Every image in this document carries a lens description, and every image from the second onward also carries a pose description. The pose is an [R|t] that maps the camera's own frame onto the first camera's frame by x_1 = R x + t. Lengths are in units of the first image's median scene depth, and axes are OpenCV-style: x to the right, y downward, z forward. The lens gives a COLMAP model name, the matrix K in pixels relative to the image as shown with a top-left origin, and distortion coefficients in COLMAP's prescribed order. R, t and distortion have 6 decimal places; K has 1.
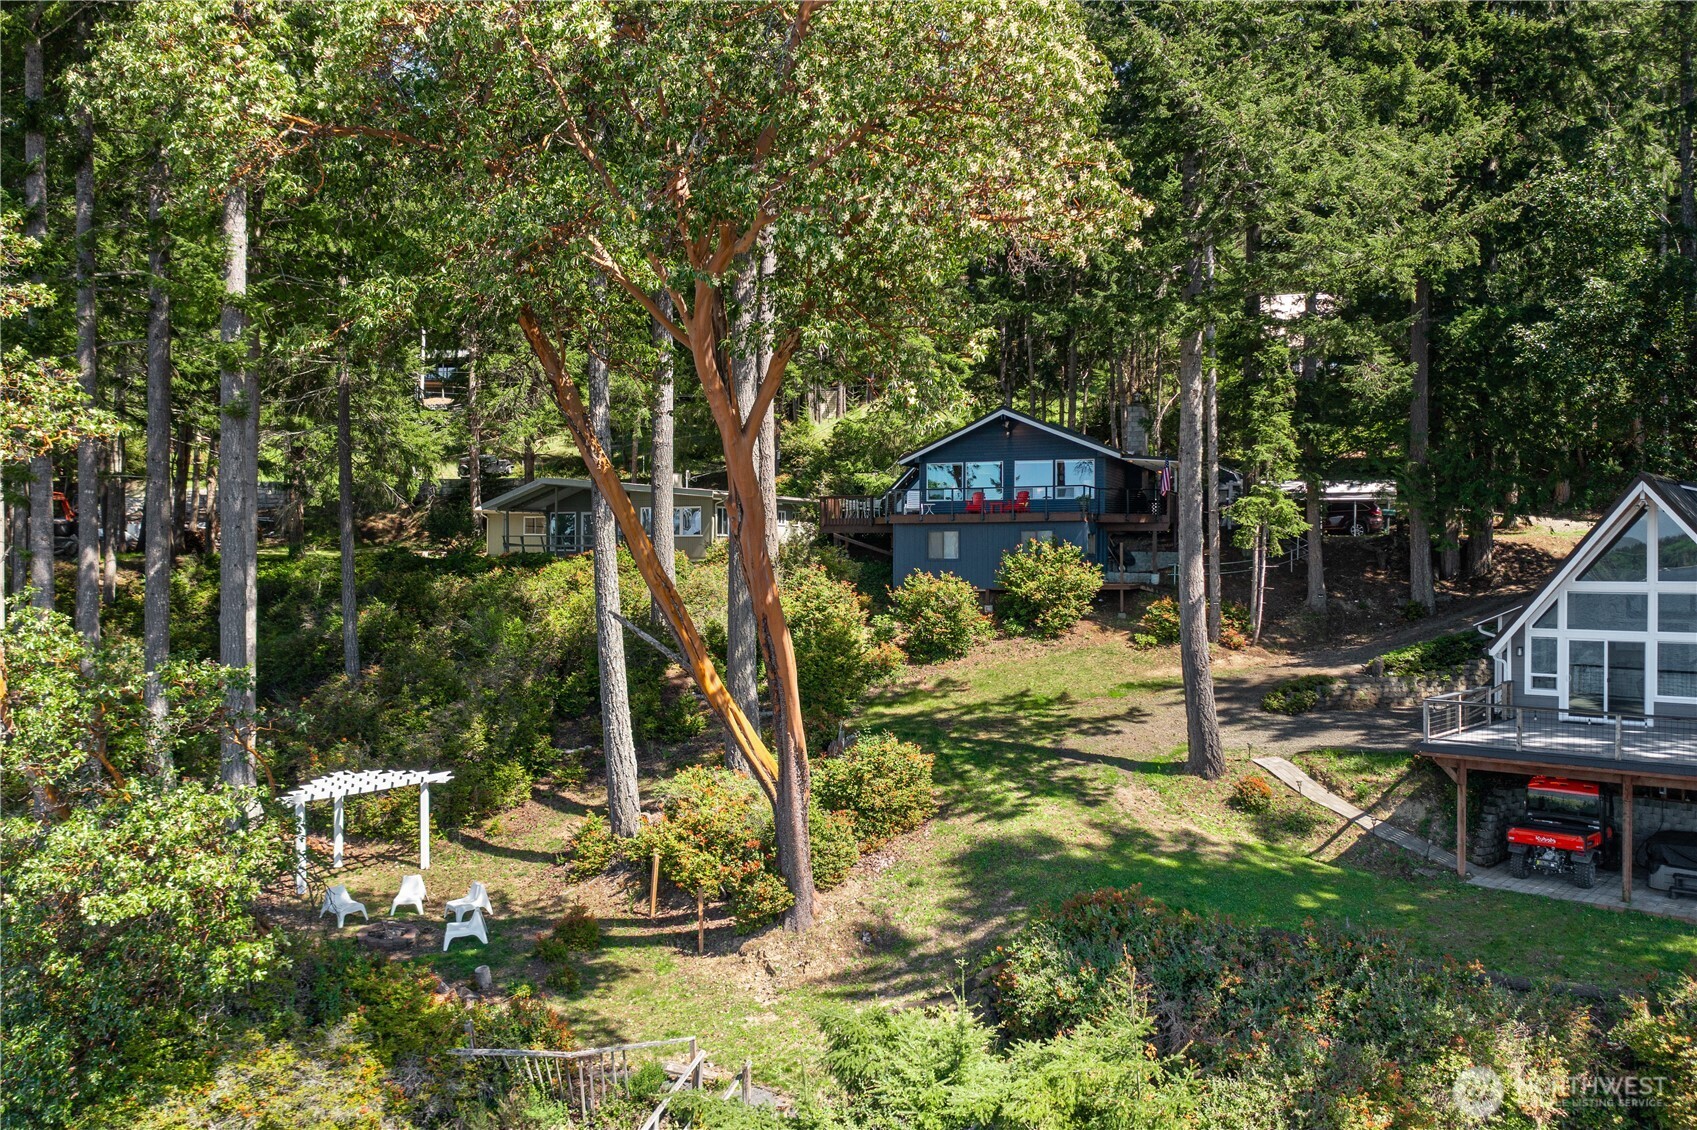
lens RADIAL K [[1364.8, 0, 847.3], [0, 1364.8, 553.8], [0, 0, 1]] dist [-0.012301, -0.003717]
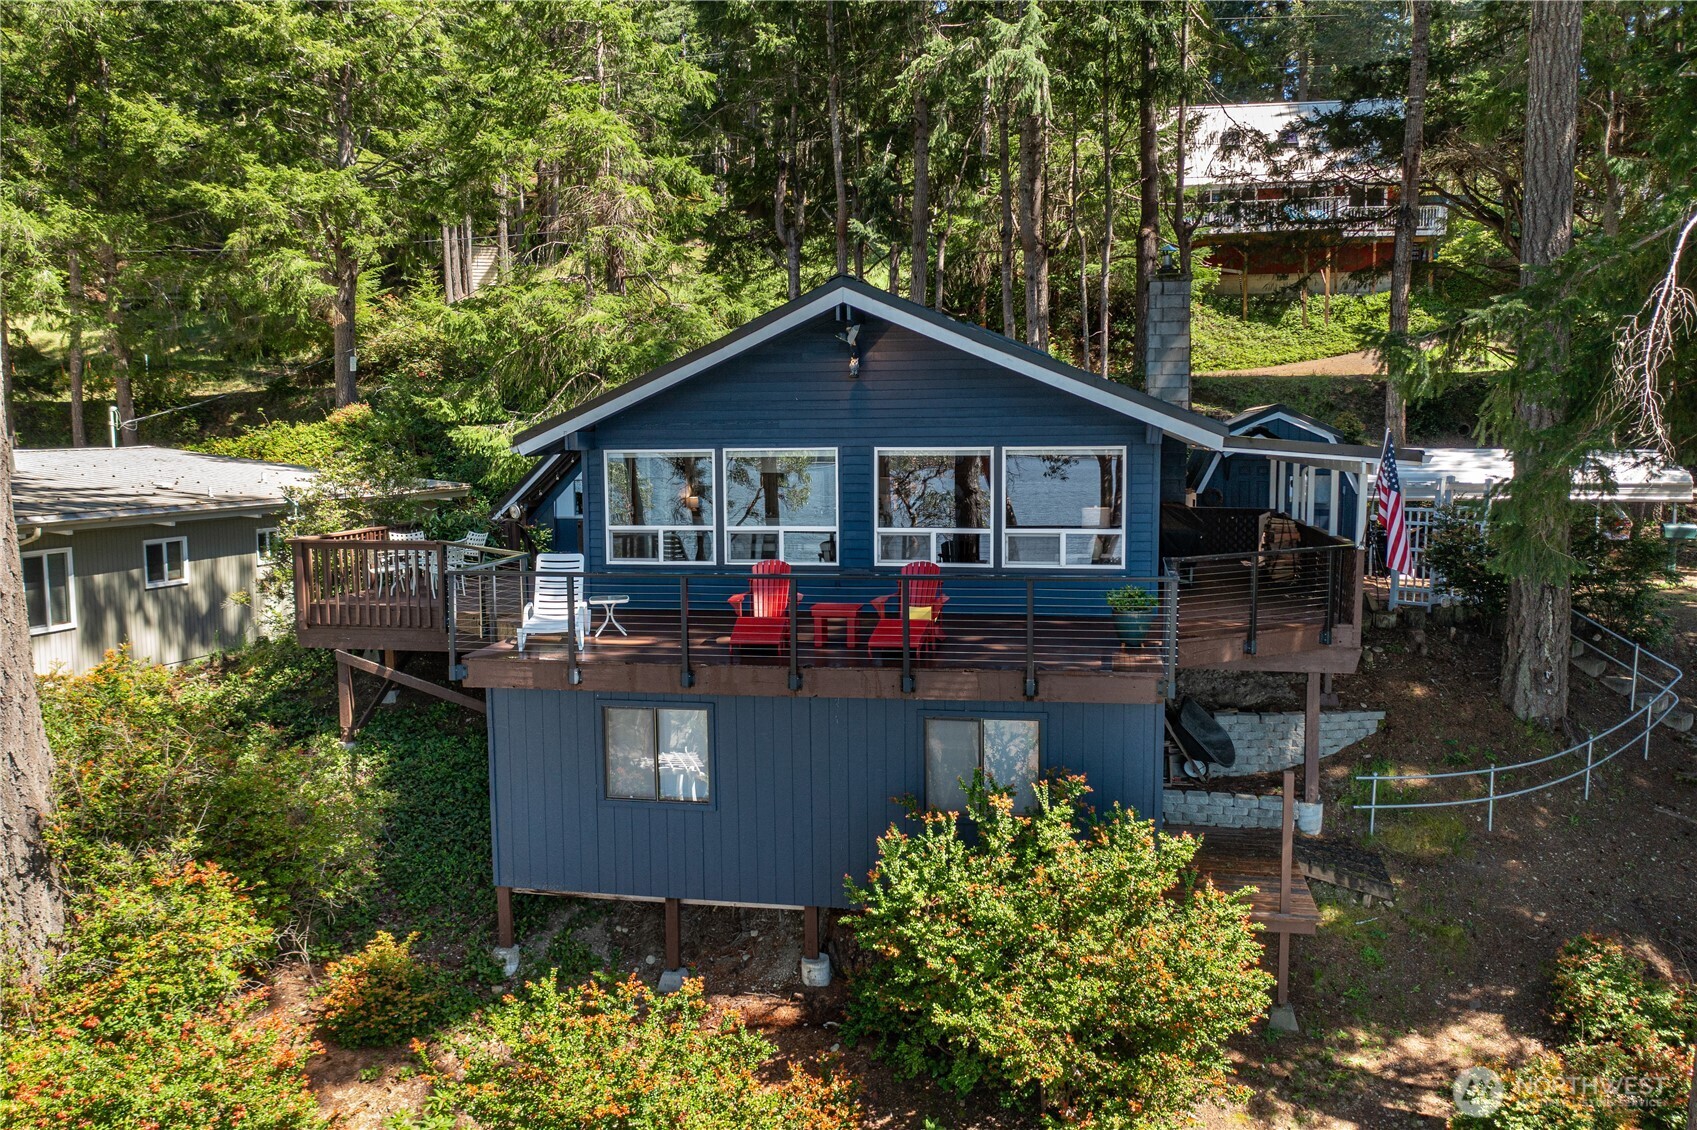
lens RADIAL K [[1364.8, 0, 847.0], [0, 1364.8, 567.2], [0, 0, 1]] dist [-0.012301, -0.003717]
pose [[0.980753, -0.029866, 0.192954, 0.069318], [0.009500, 0.994361, 0.105620, -0.097600], [-0.195021, -0.101754, 0.975507, 0.896793]]
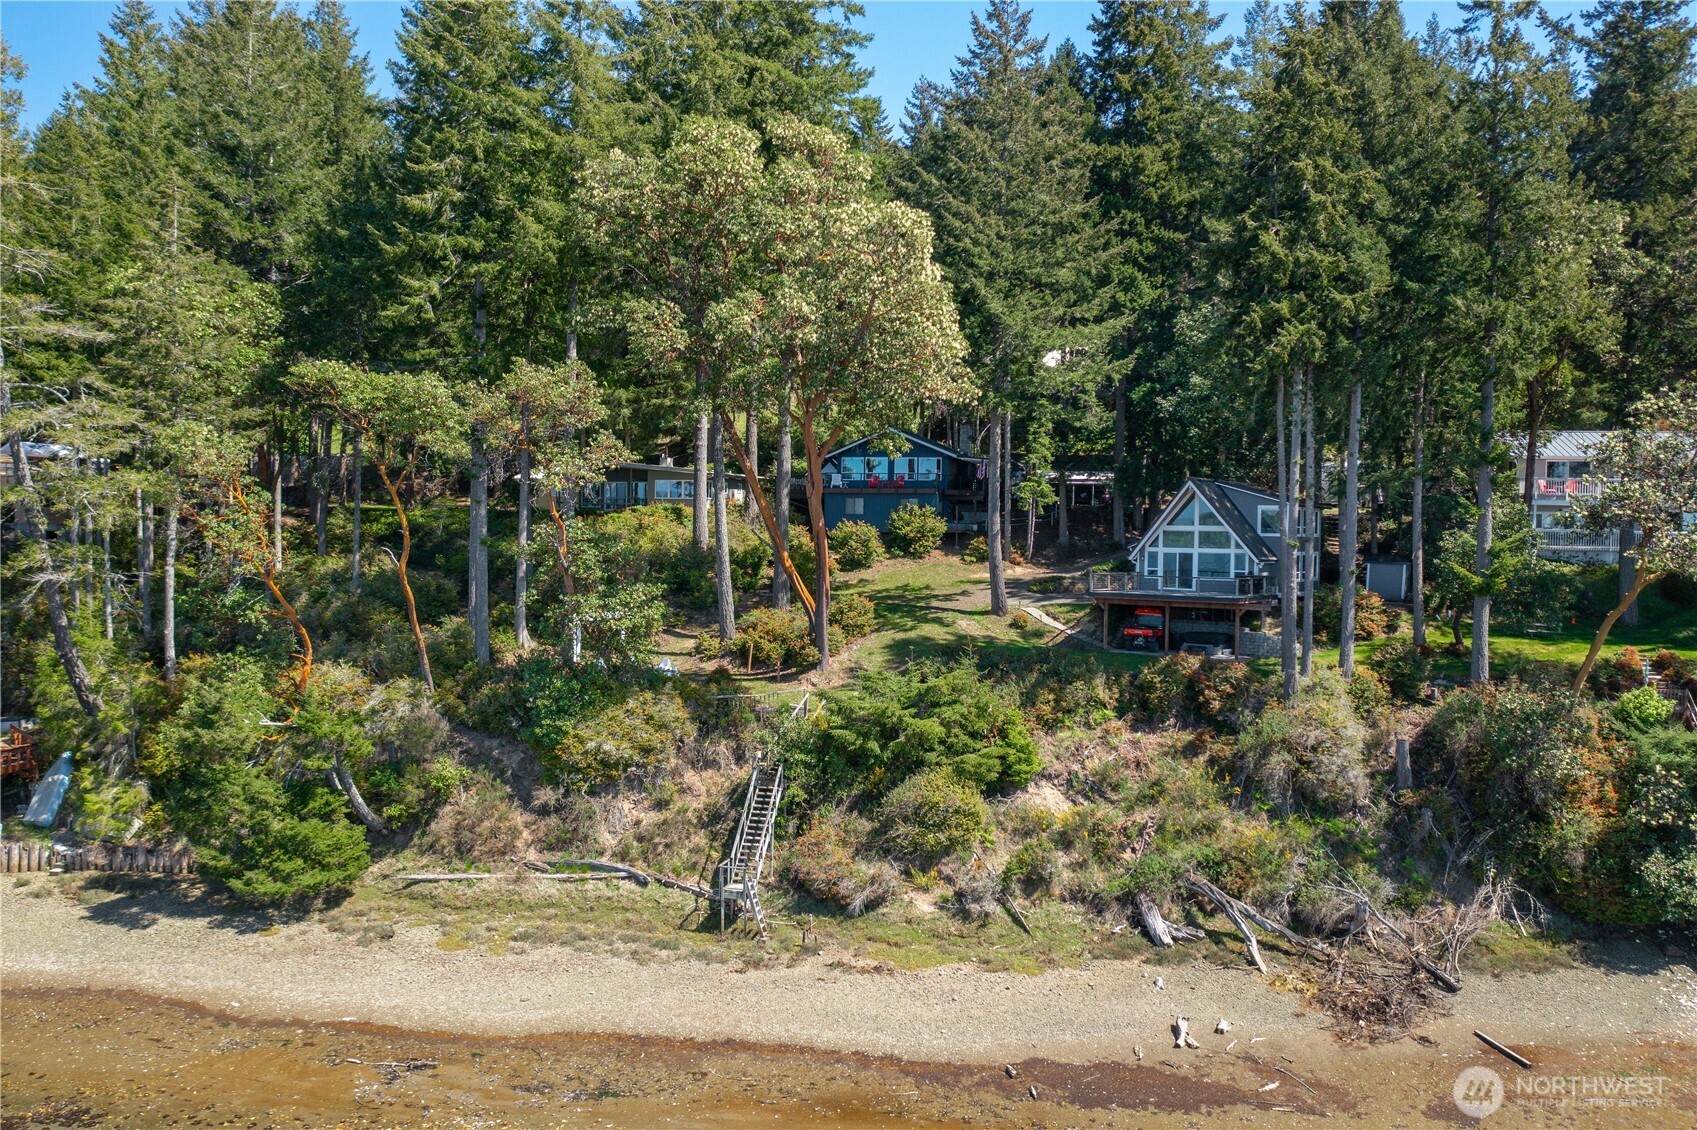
lens RADIAL K [[1364.8, 0, 849.3], [0, 1364.8, 563.9], [0, 0, 1]] dist [-0.012301, -0.003717]
pose [[0.990599, 0.010005, 0.136432, -0.213986], [-0.014183, 0.999459, 0.029685, 0.019308], [-0.136061, -0.031341, 0.990205, -0.885127]]
